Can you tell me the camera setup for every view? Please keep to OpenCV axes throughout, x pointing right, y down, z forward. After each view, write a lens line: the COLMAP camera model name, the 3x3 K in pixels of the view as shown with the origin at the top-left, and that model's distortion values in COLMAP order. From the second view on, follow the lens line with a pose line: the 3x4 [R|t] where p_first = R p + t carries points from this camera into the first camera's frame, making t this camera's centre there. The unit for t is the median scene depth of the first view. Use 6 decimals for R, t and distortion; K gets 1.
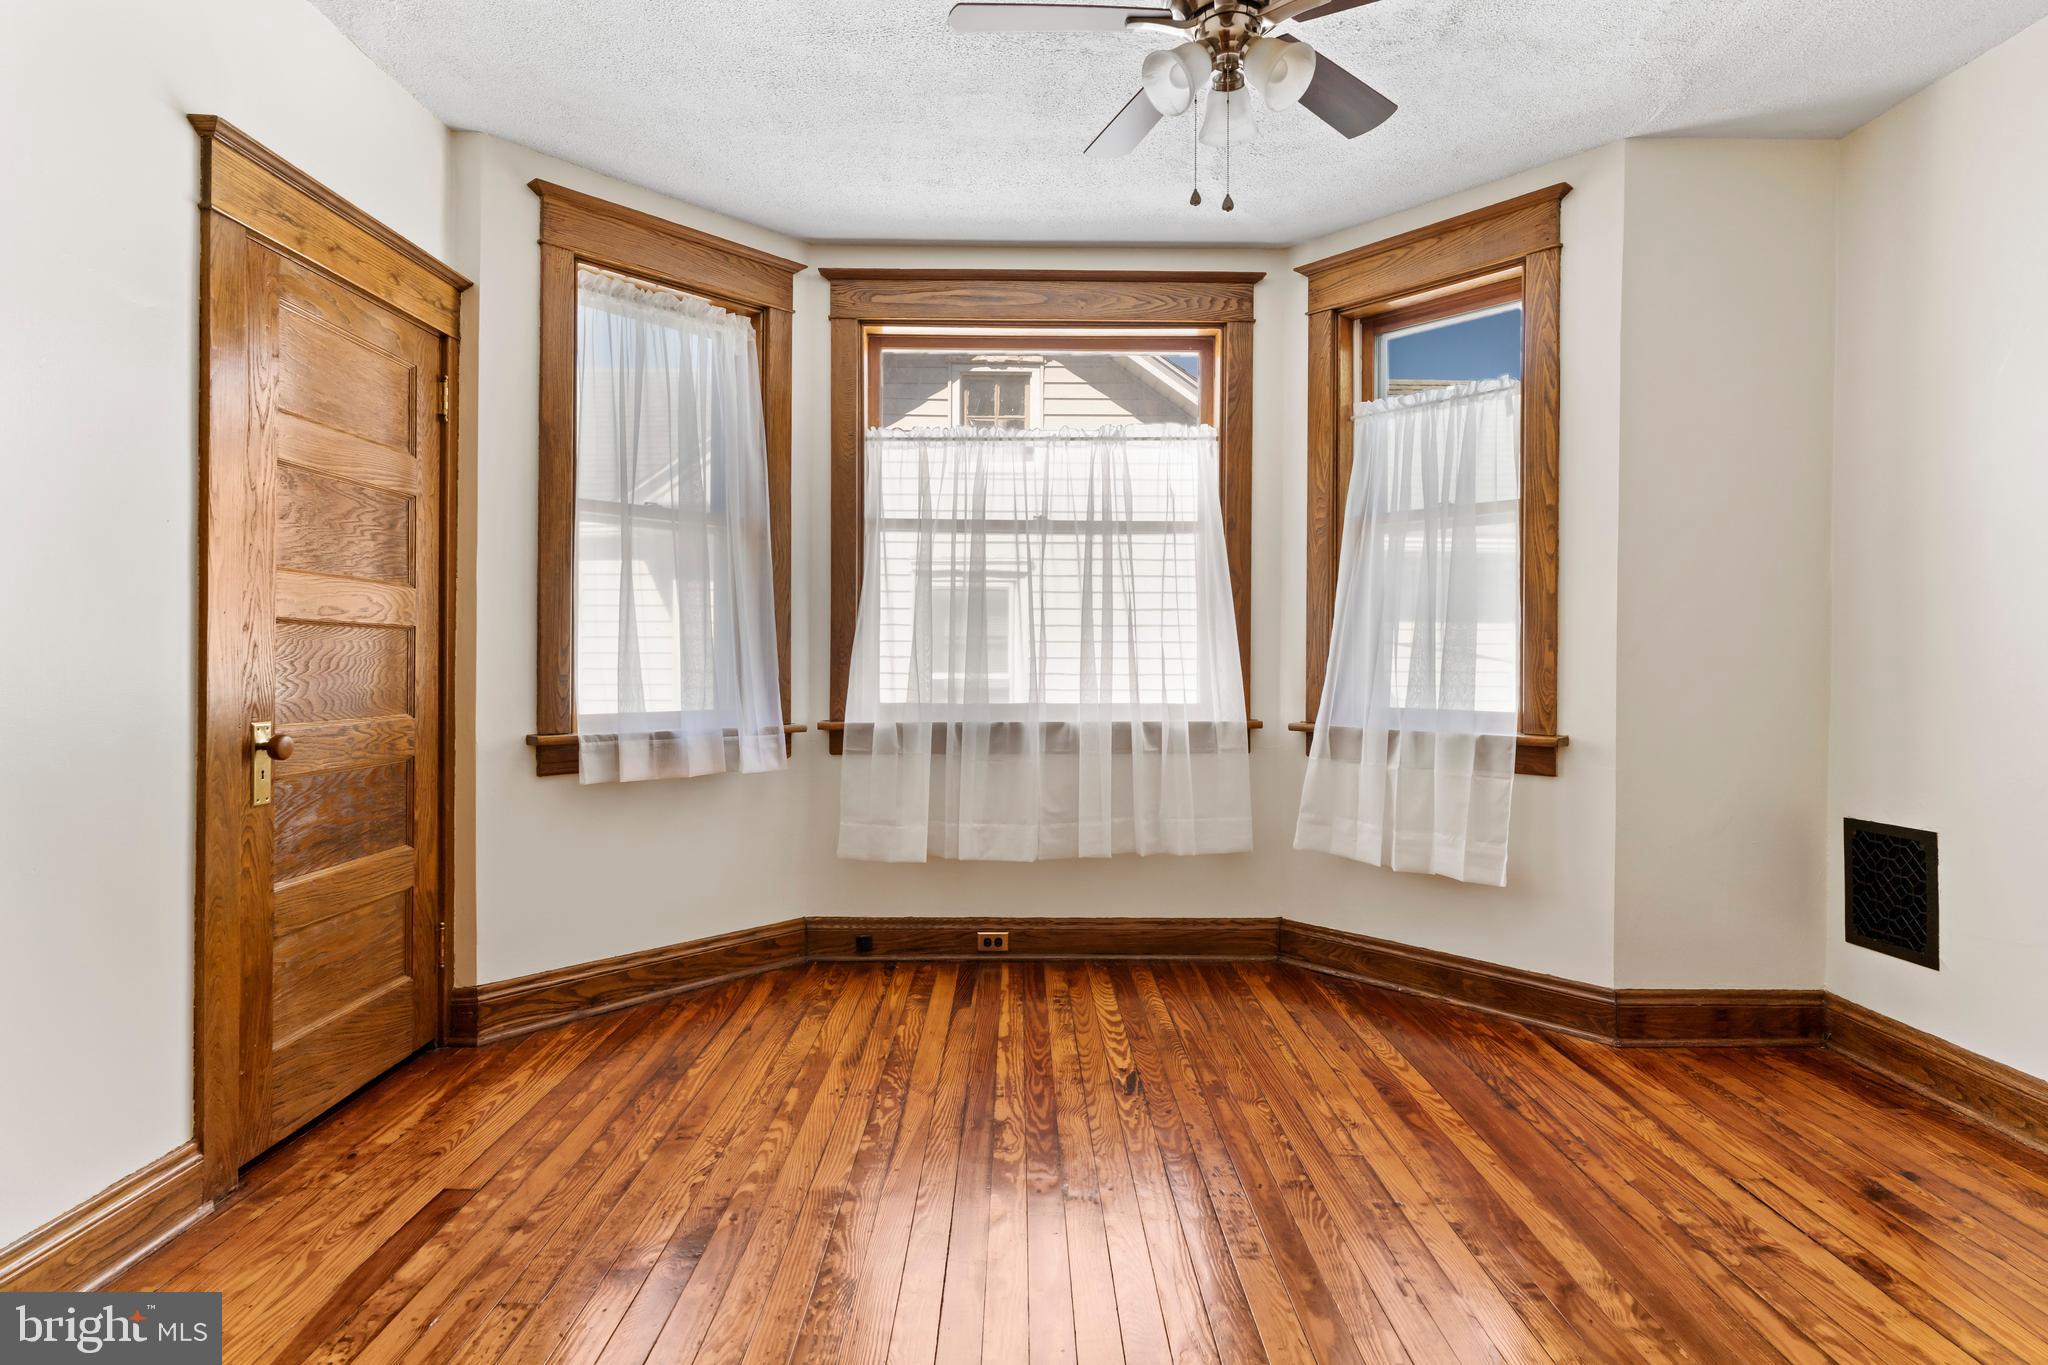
lens RADIAL K [[1048.2, 0, 1023.8], [0, 1048.2, 662.9], [0, 0, 1]] dist [-0.005500, 0.000458]
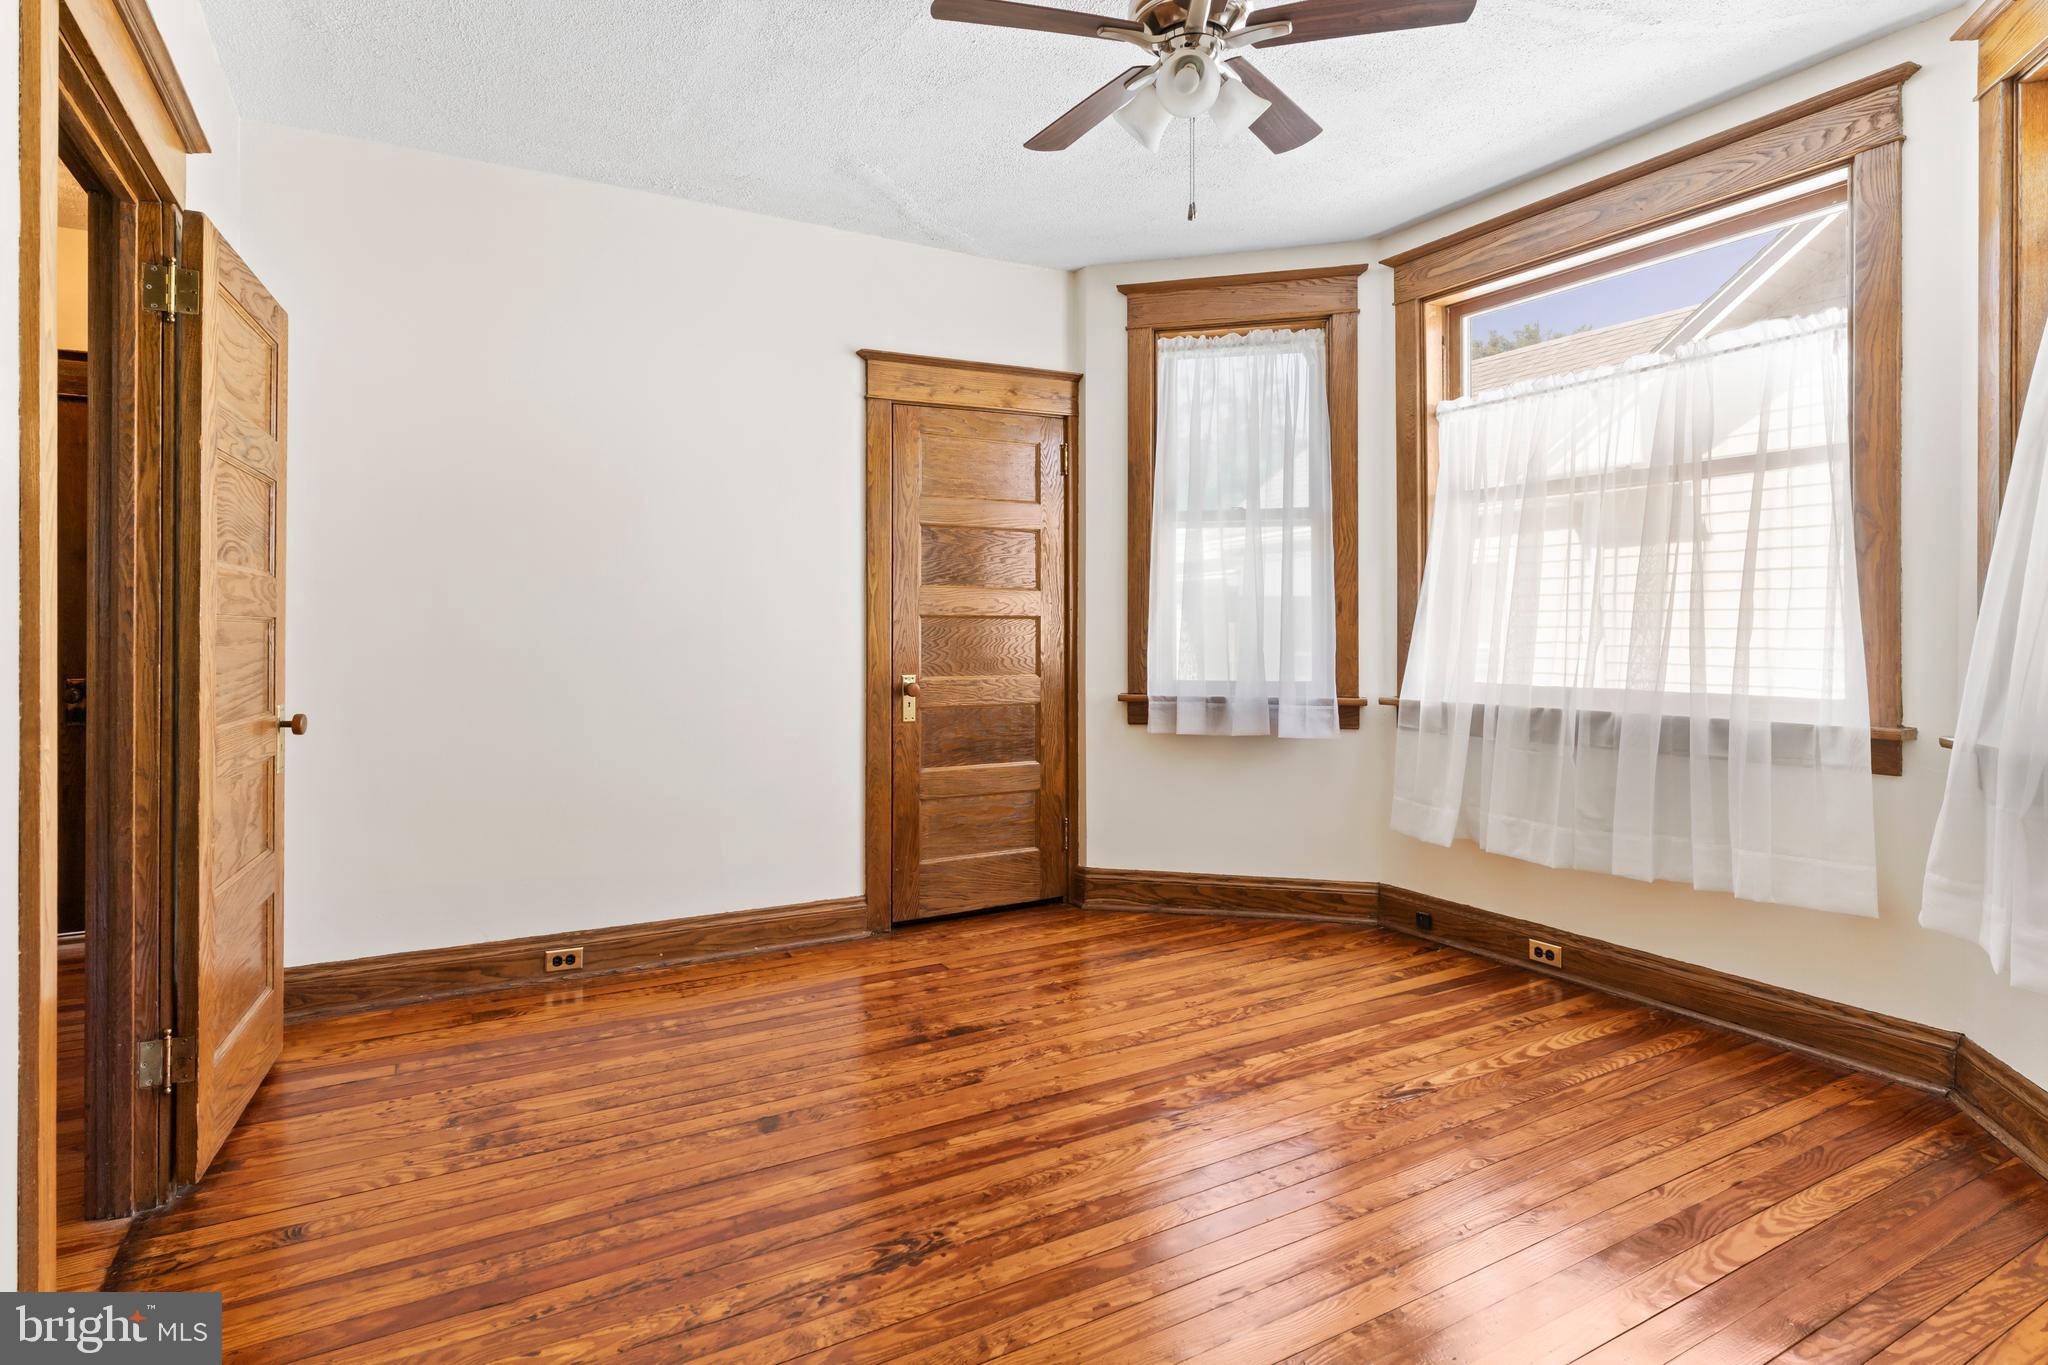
lens RADIAL K [[1062.5, 0, 1017.2], [0, 1062.5, 635.2], [0, 0, 1]] dist [-0.005672, 0.002671]
pose [[0.486420, 0.000115, -0.873725, 0.650735], [0.002262, 0.999996, 0.001391, -0.008832], [0.873722, -0.002653, 0.486418, 0.201318]]
